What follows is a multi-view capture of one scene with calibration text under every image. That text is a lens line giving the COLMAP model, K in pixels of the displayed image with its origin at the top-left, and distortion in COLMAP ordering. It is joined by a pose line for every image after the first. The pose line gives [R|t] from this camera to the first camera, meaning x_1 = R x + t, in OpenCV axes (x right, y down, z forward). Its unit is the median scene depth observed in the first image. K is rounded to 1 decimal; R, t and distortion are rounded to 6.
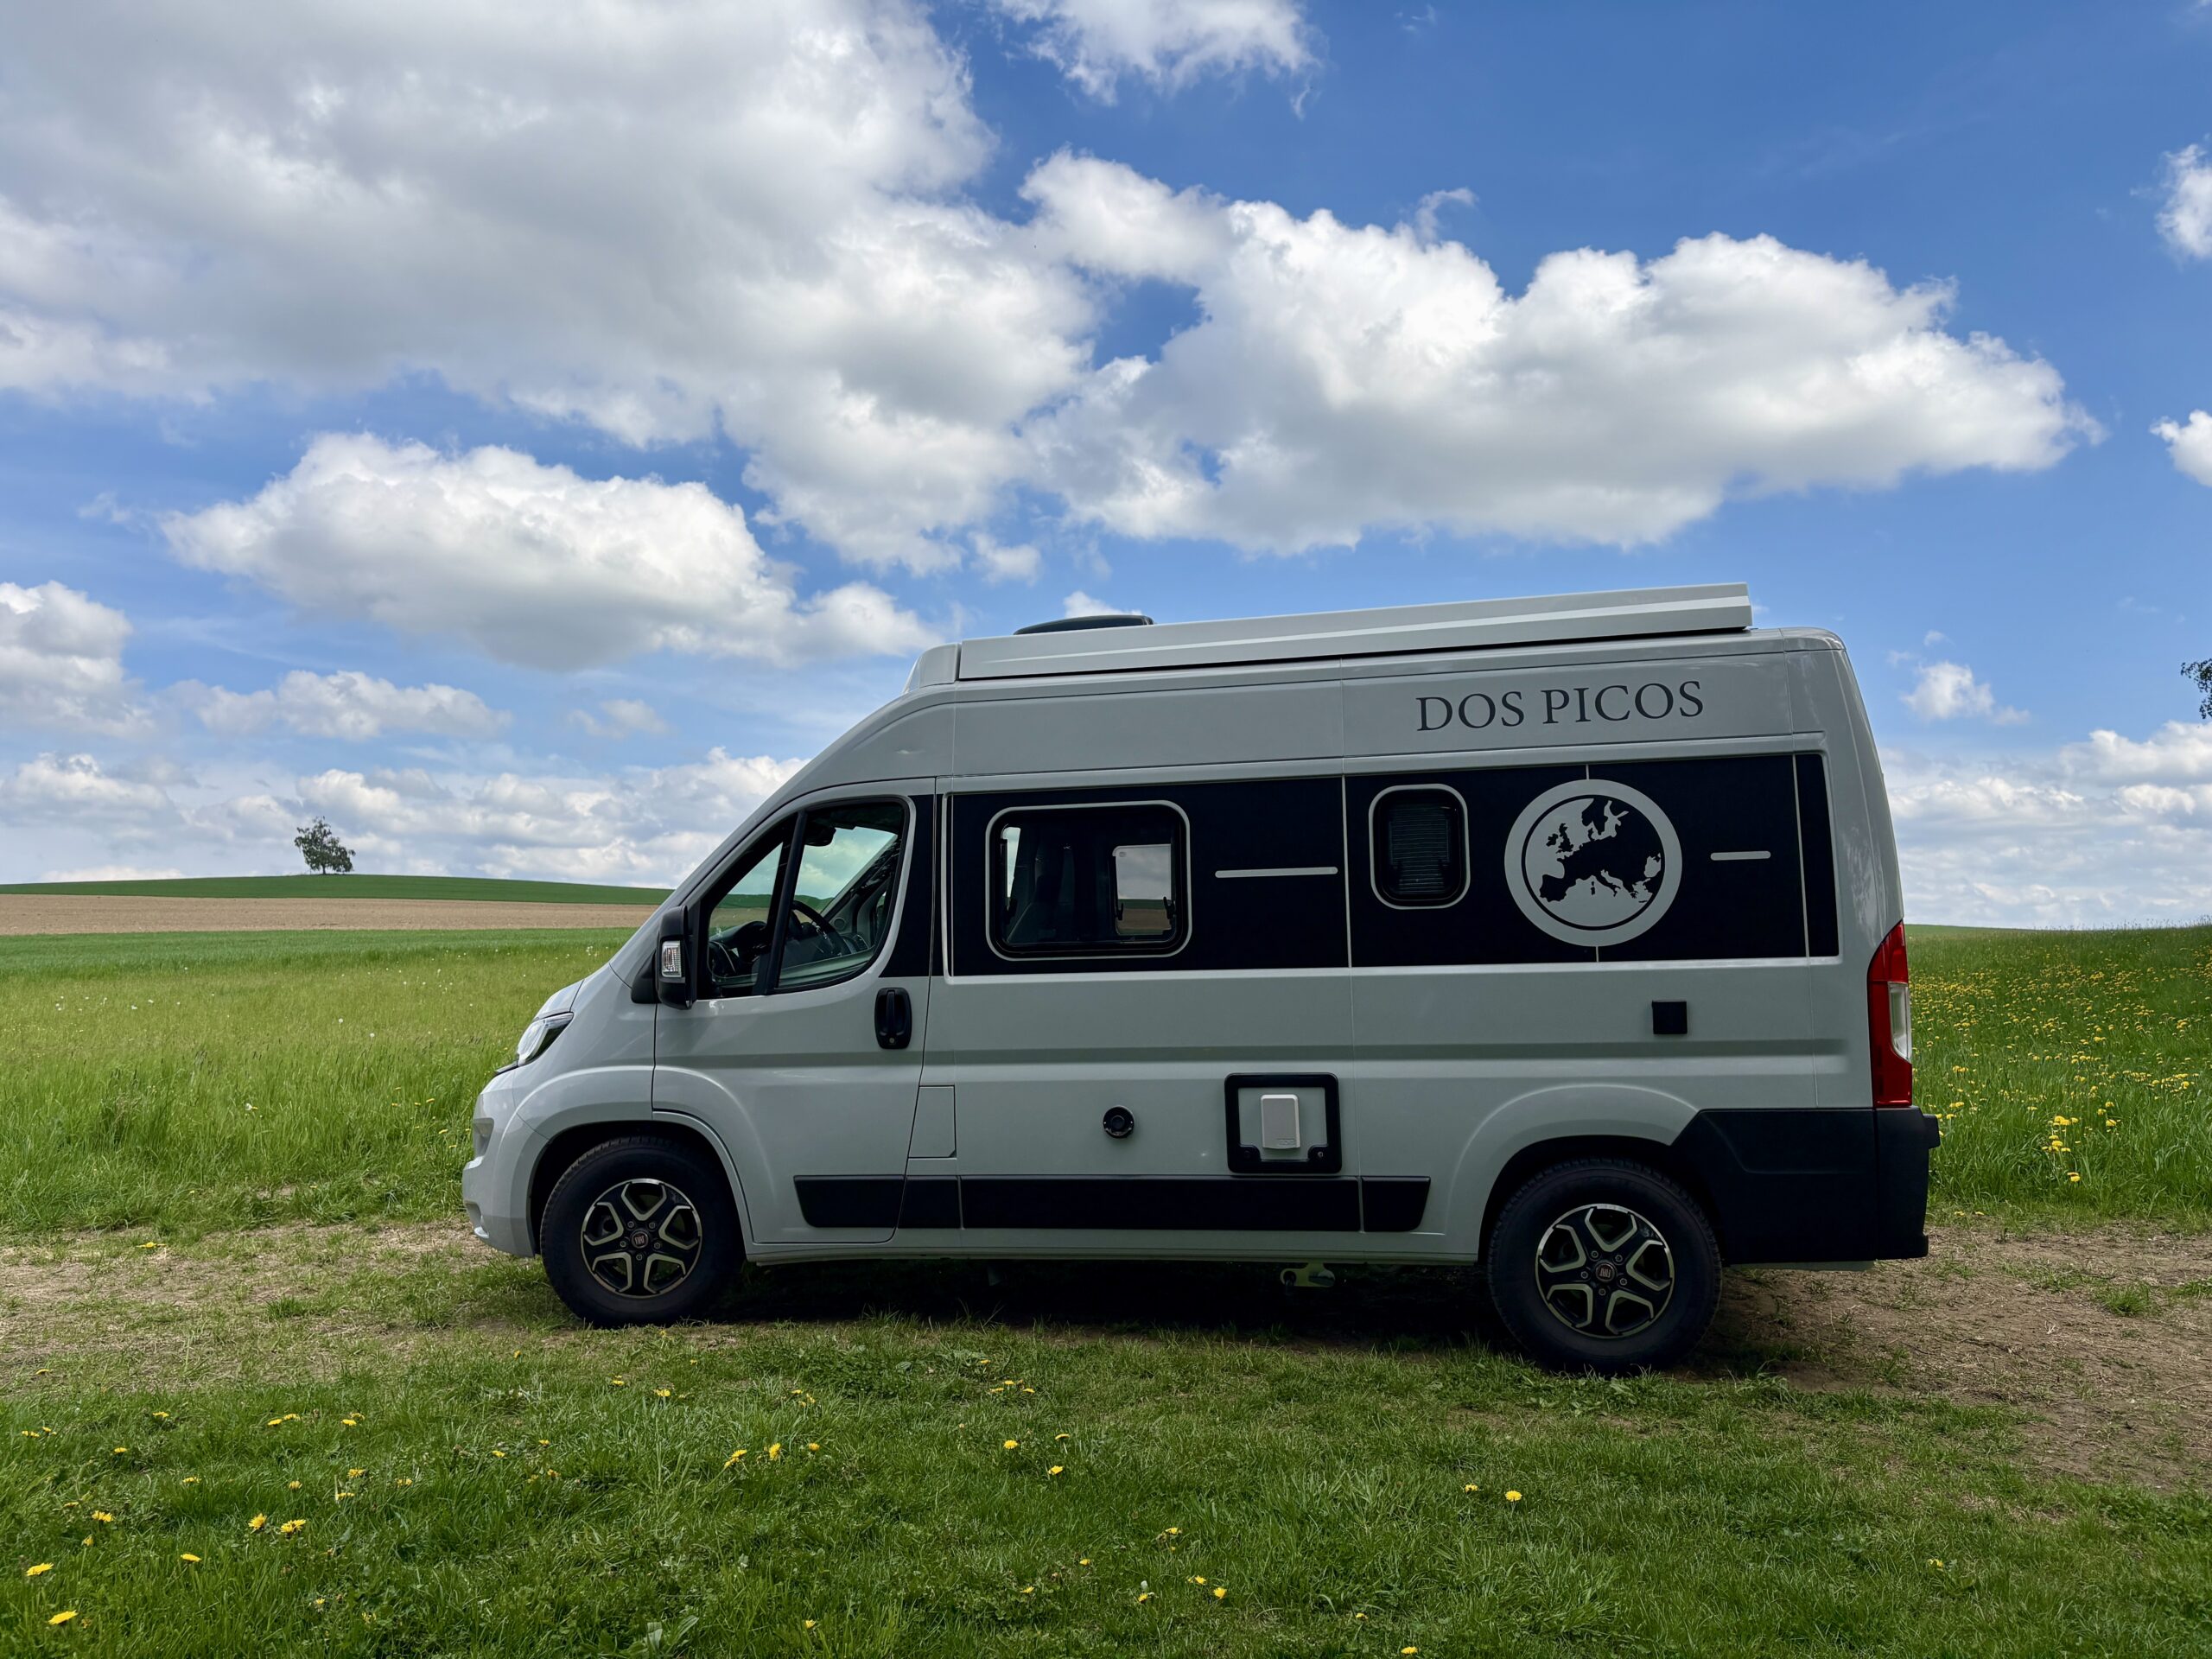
lens RADIAL K [[1700.1, 0, 1123.9], [0, 1700.1, 835.6], [0, 0, 1]] dist [0.039345, -0.054861]
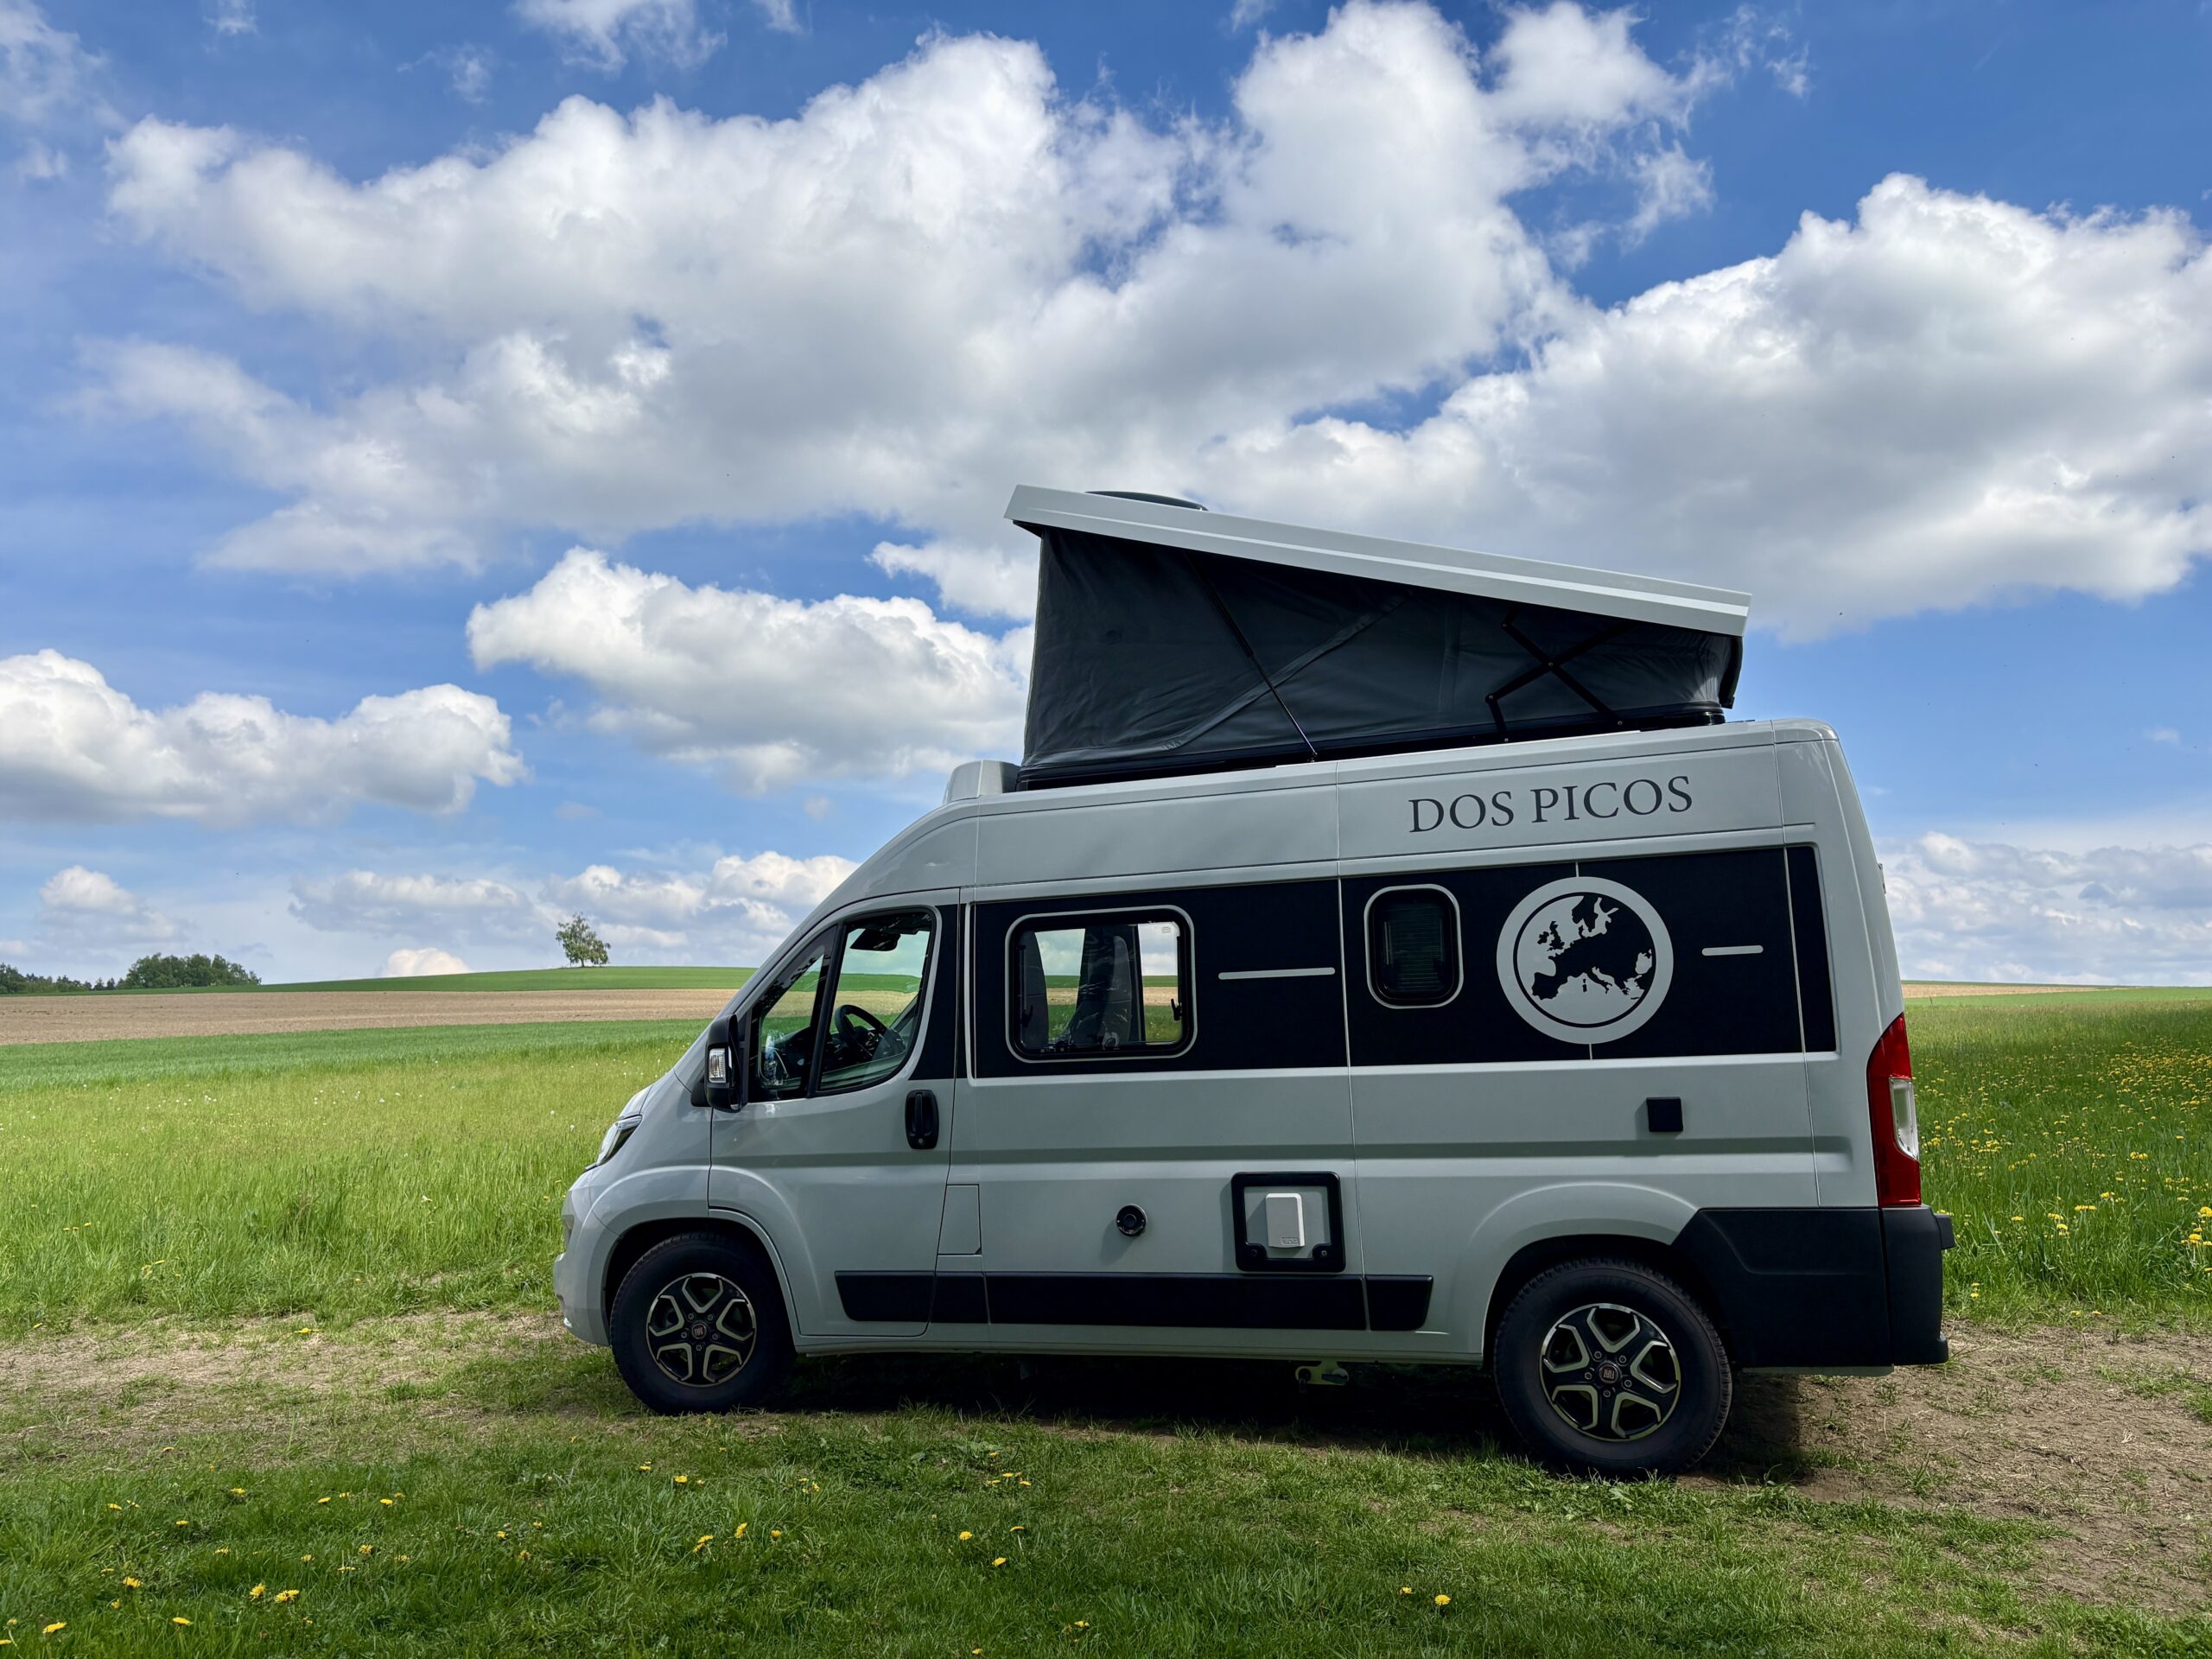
lens RADIAL K [[1700.1, 0, 1123.9], [0, 1700.1, 835.6], [0, 0, 1]] dist [0.039345, -0.054861]
pose [[0.991505, -0.028448, -0.126920, 0.131448], [0.022461, 0.998577, -0.048359, -0.014257], [0.128115, 0.045097, 0.990733, -0.032458]]
